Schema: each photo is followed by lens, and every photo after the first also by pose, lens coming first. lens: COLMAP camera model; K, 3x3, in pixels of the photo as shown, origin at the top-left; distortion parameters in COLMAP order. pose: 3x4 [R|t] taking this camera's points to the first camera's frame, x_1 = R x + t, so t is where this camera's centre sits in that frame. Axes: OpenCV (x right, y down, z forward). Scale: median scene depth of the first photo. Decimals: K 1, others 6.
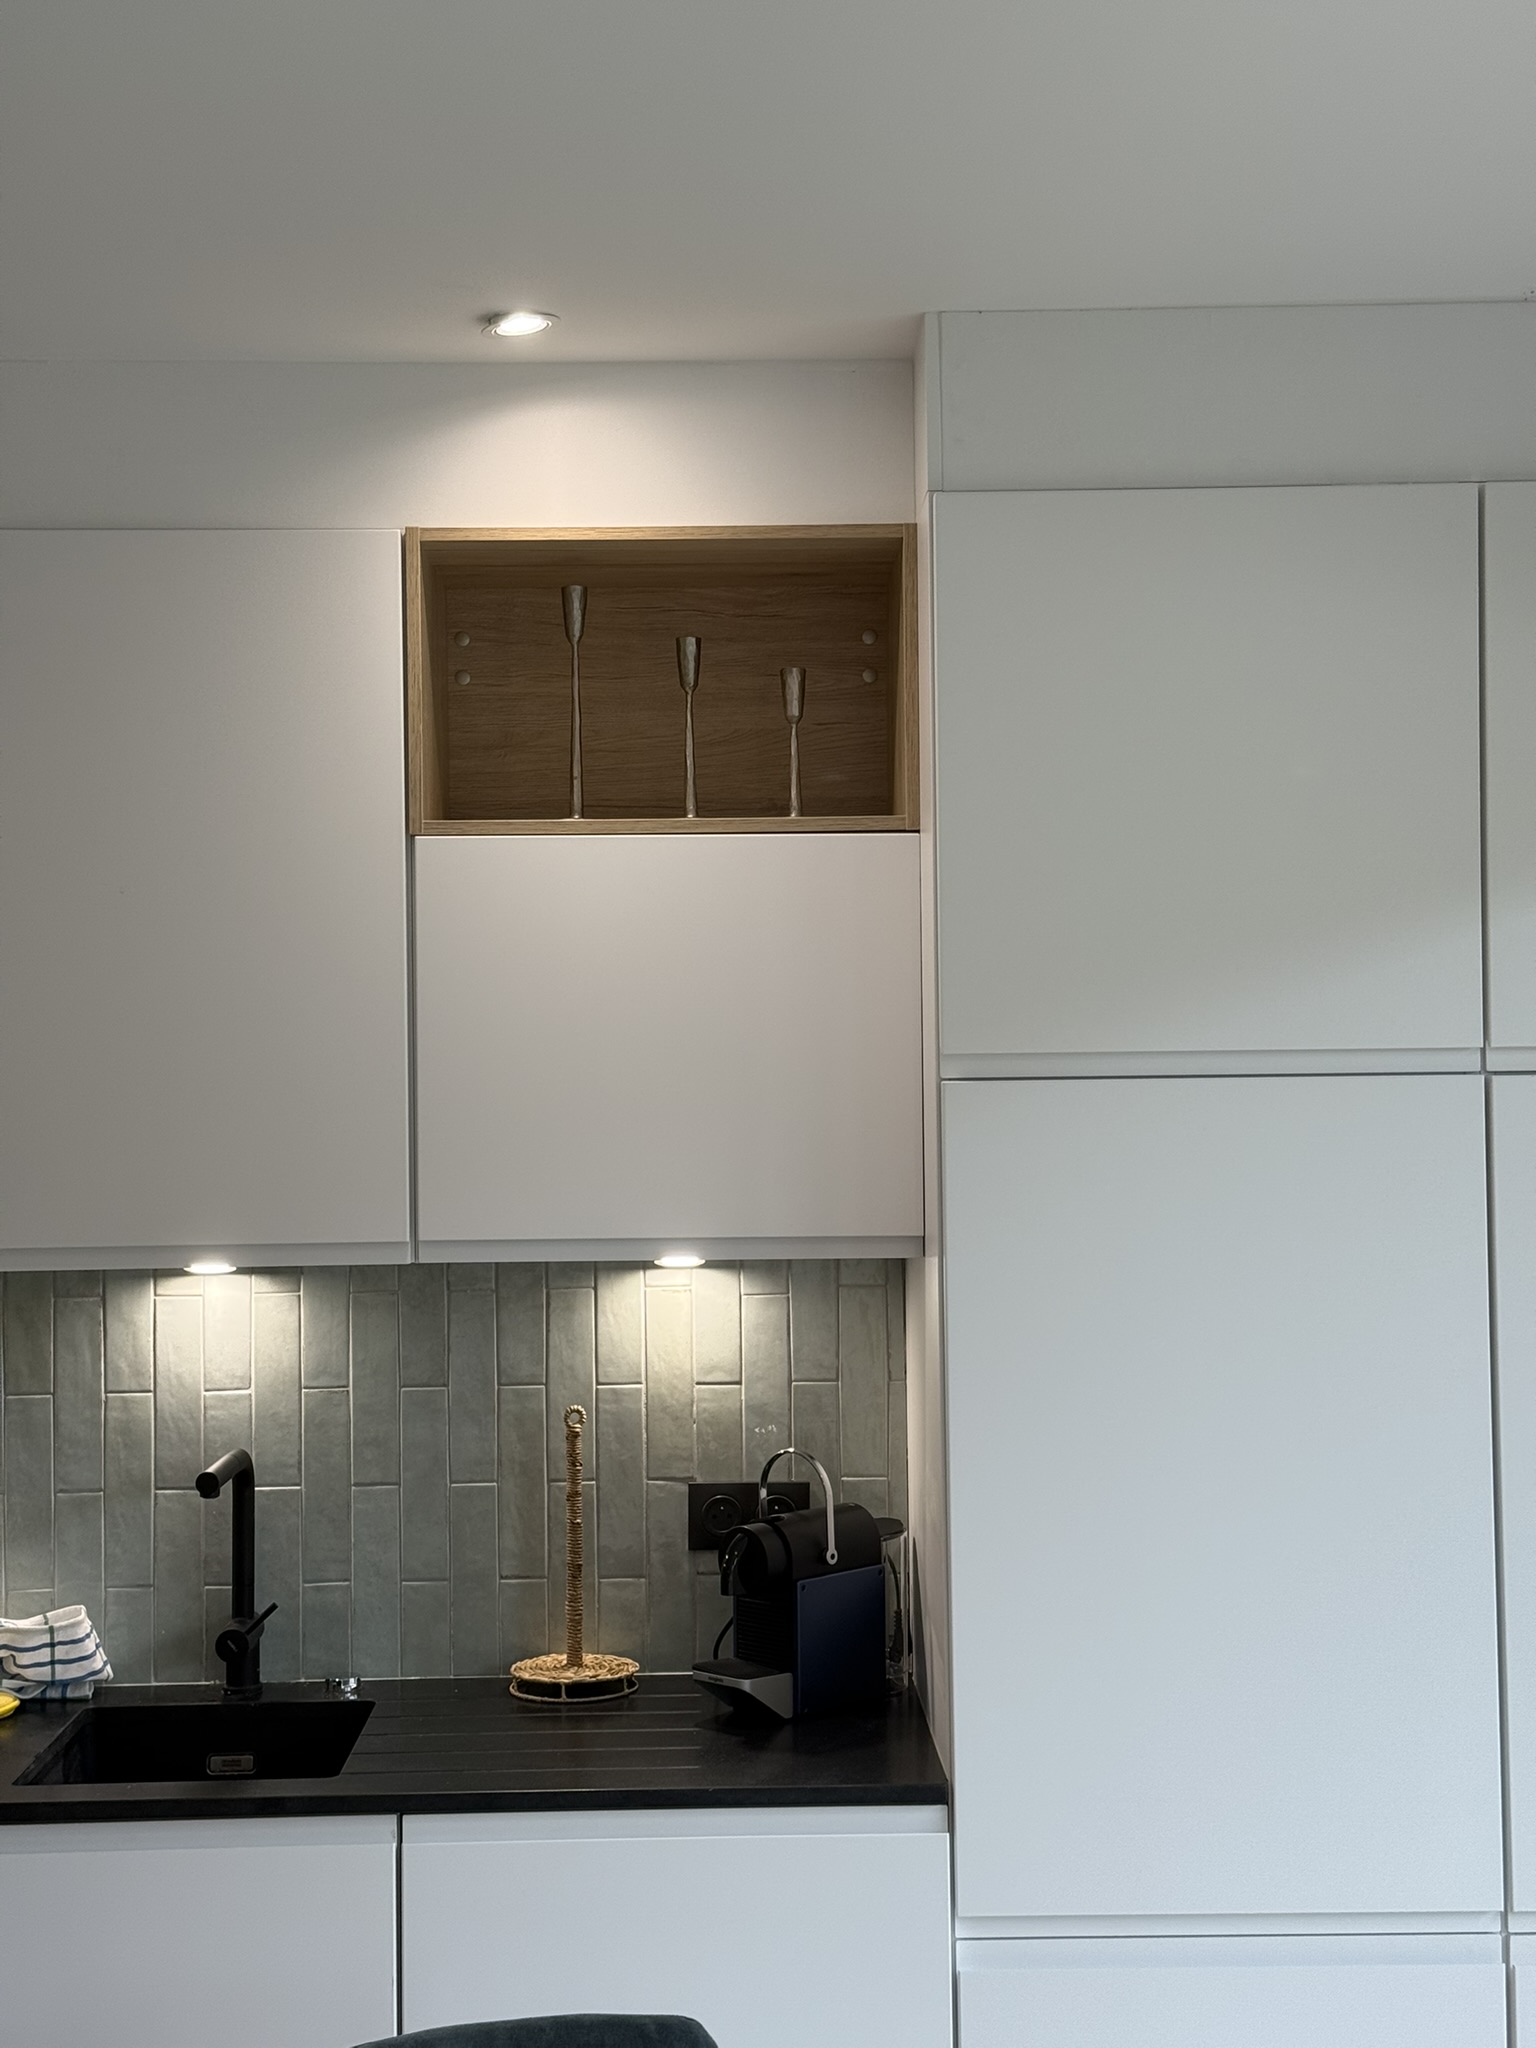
lens RADIAL K [[2839.8, 0, 771.0], [0, 2839.8, 1025.3], [0, 0, 1]] dist [0.077846, 0.000000]
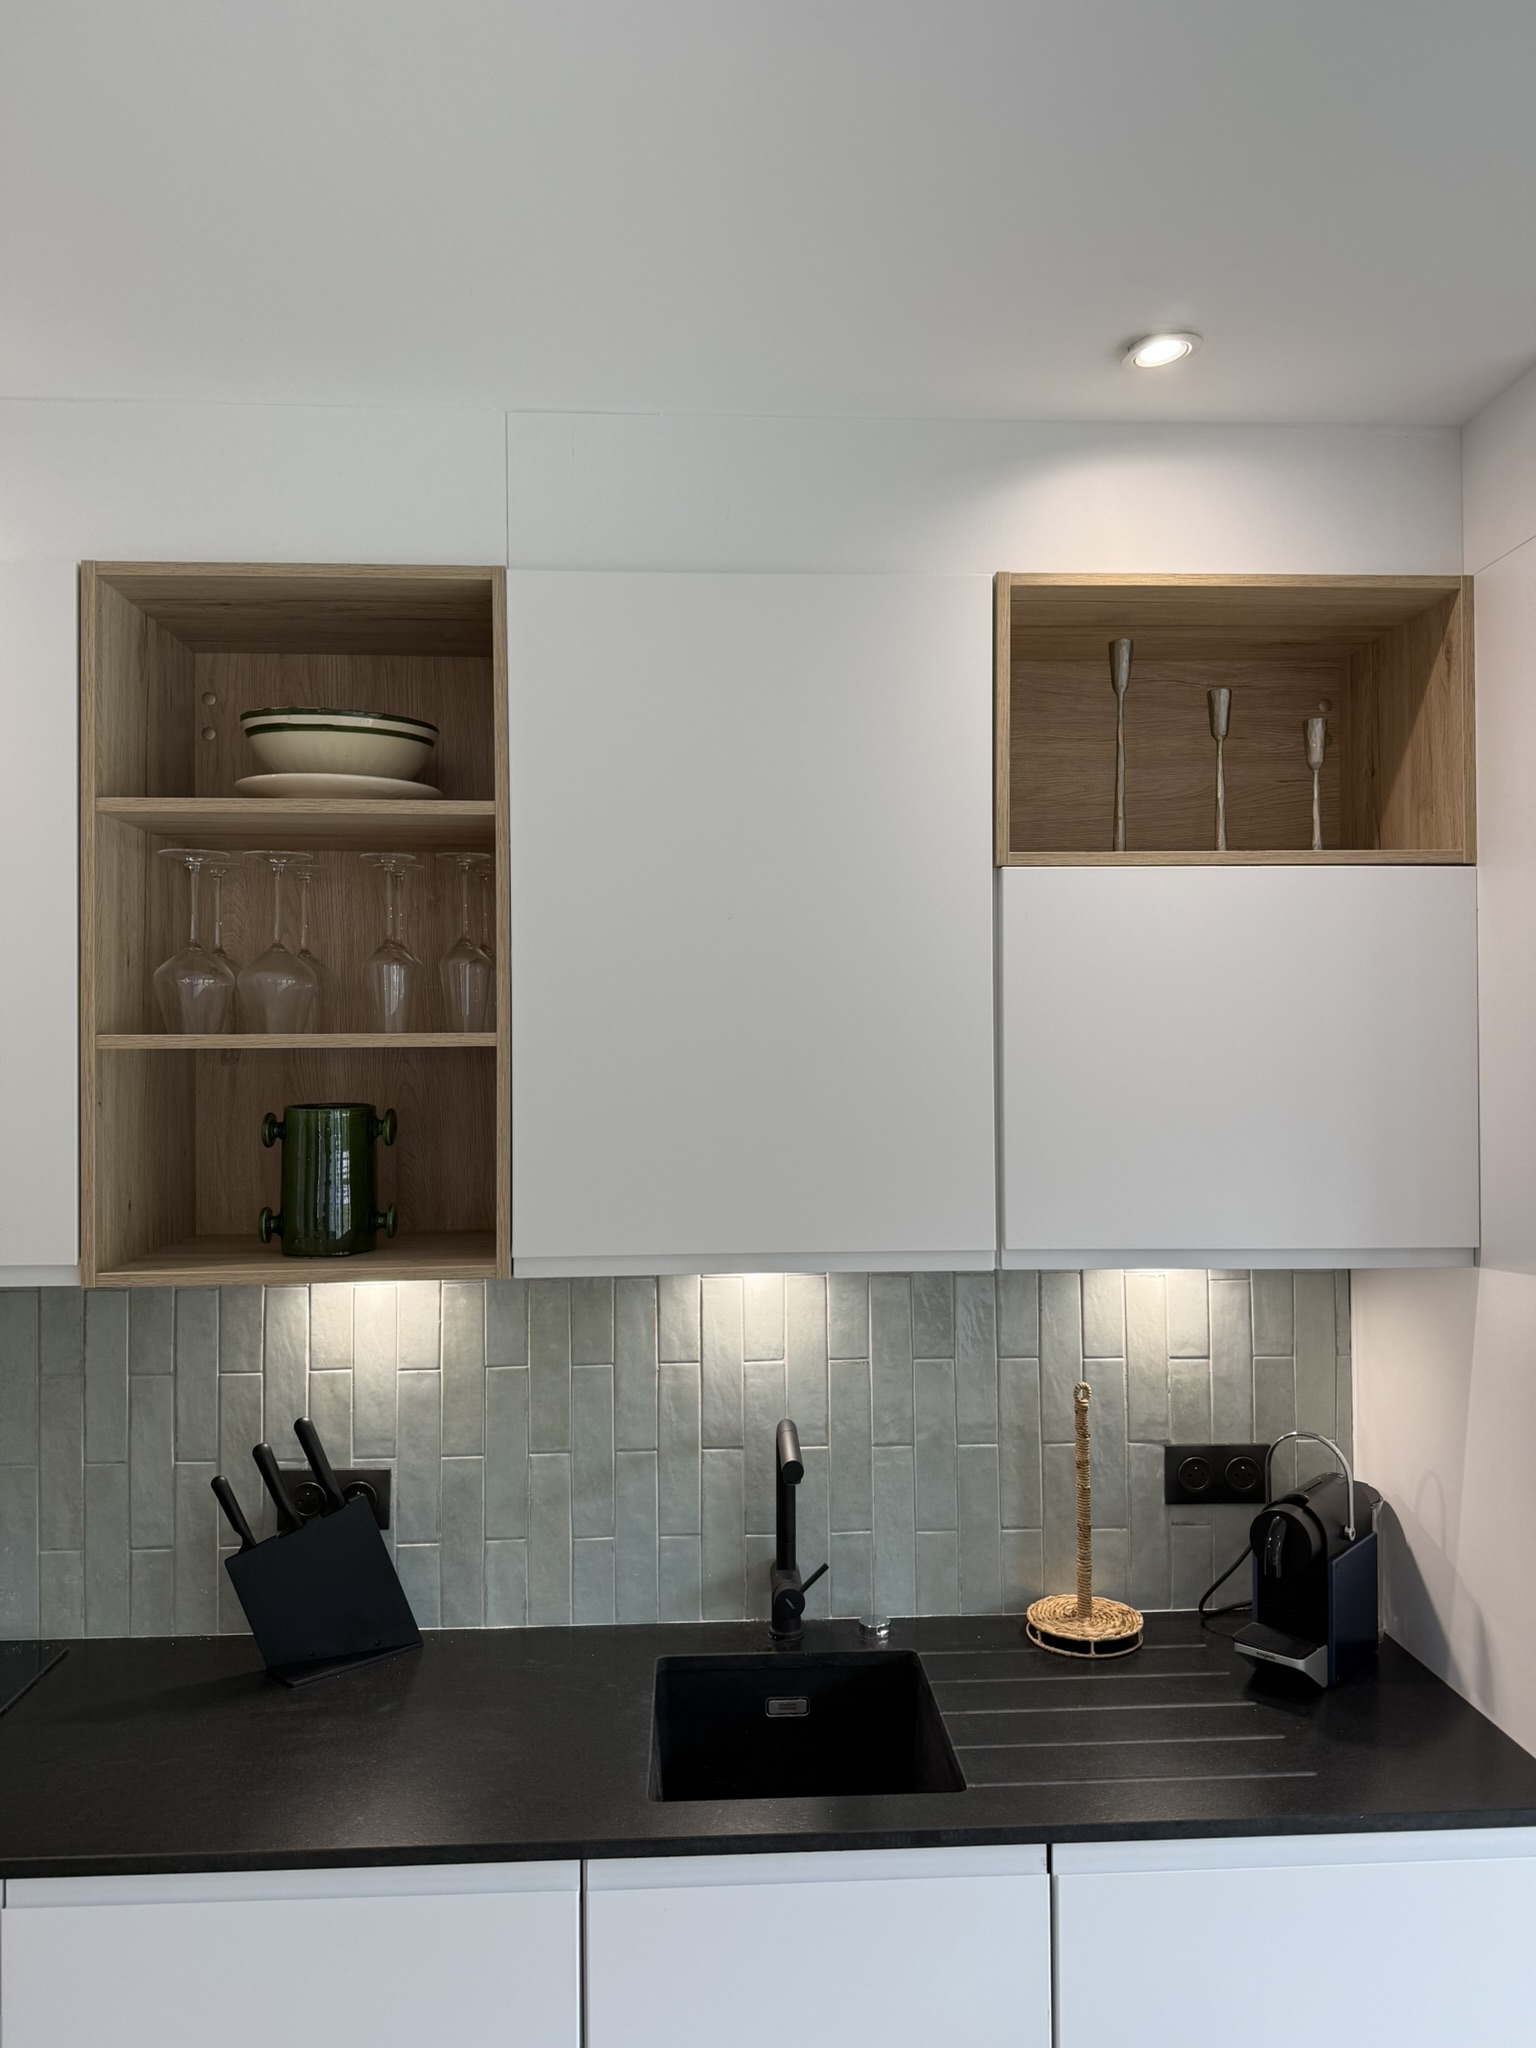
lens RADIAL K [[1467.8, 0, 757.4], [0, 1467.8, 1034.0], [0, 0, 1]] dist [0.016796, -0.033408]
pose [[0.999939, 0.007014, 0.008585, -0.205600], [-0.007019, 0.999975, 0.000549, -0.003360], [-0.008581, -0.000609, 0.999963, 0.425719]]
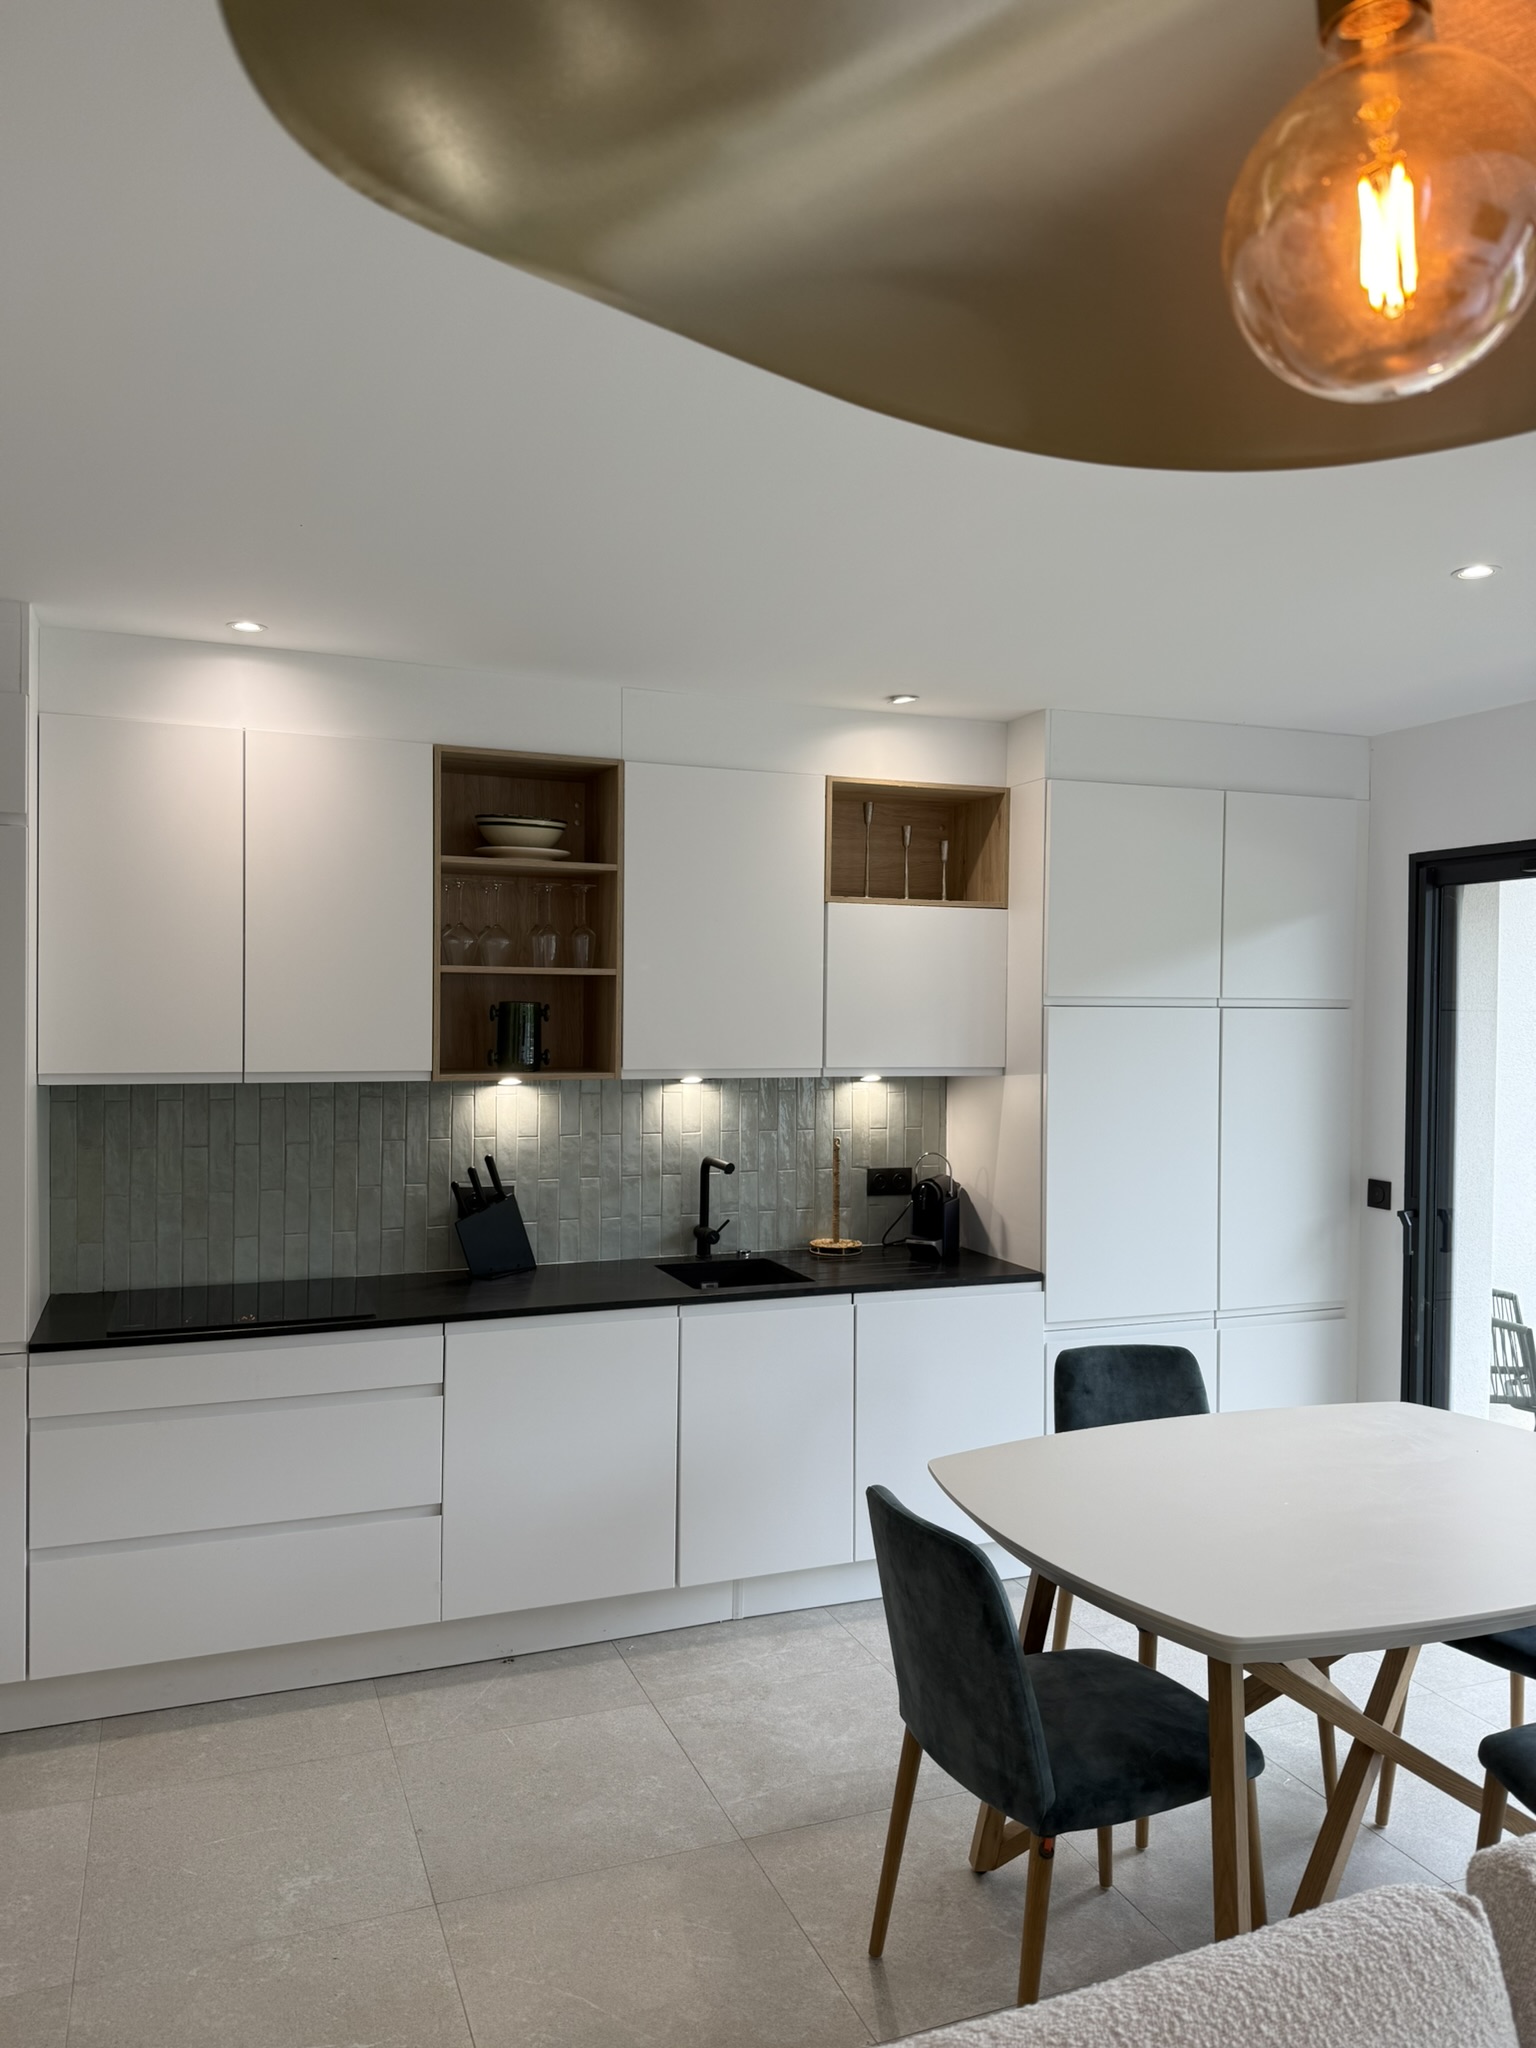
lens RADIAL K [[1425.6, 0, 758.1], [0, 1425.6, 1027.6], [0, 0, 1]] dist [0.067503, -0.069017]
pose [[0.944881, 0.017009, 0.326972, -0.541637], [-0.025555, 0.999434, 0.021857, 0.015088], [-0.326415, -0.029008, 0.944781, -0.134670]]
